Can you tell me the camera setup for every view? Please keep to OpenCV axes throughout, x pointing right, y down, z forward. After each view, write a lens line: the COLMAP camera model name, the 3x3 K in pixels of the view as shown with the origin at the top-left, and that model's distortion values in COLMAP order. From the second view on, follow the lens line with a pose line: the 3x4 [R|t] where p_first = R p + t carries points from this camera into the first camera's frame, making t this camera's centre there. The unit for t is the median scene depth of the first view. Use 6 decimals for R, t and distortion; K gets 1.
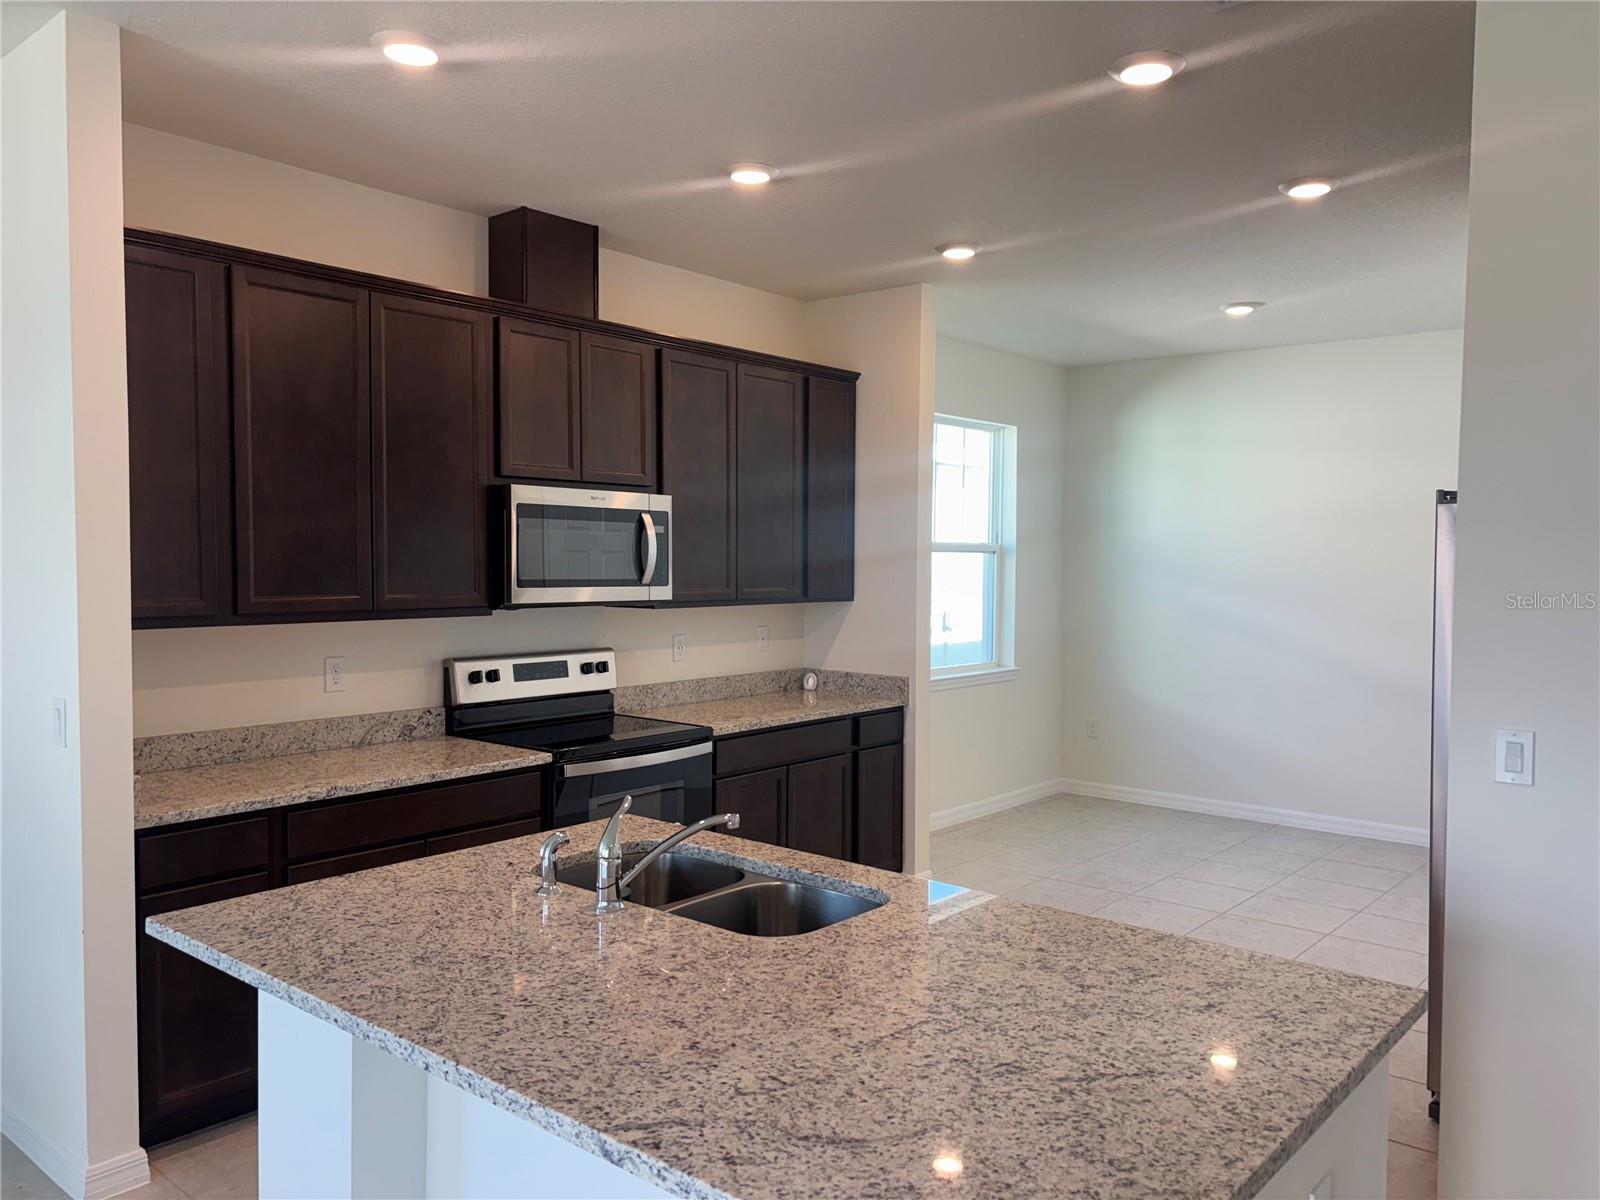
lens RADIAL K [[1226.3, 0, 800.0], [0, 1226.3, 600.0], [0, 0, 1]] dist [0.017489, -0.002727]
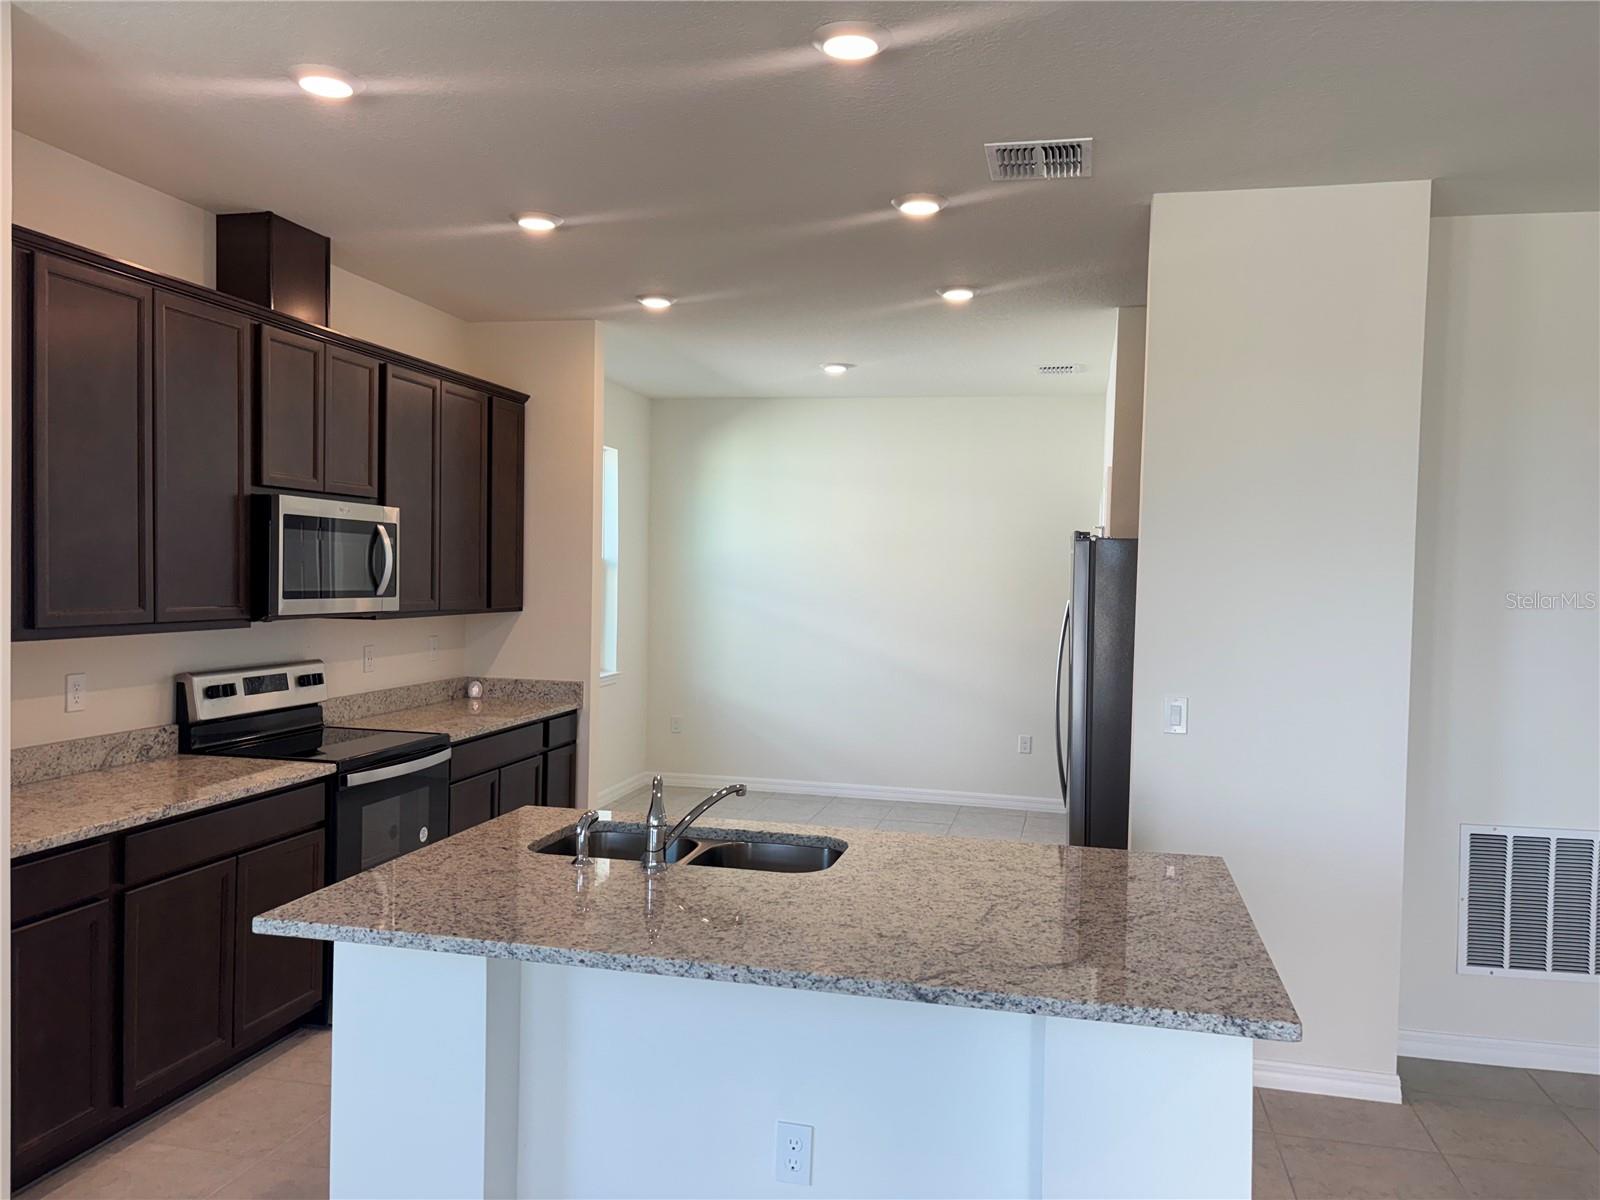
lens RADIAL K [[1226.3, 0, 800.0], [0, 1226.3, 600.0], [0, 0, 1]] dist [0.017489, -0.002727]
pose [[0.889871, 0.001660, 0.456209, -0.307735], [0.002146, 0.999967, -0.007823, -0.000700], [-0.456207, 0.007940, 0.889838, -0.070601]]
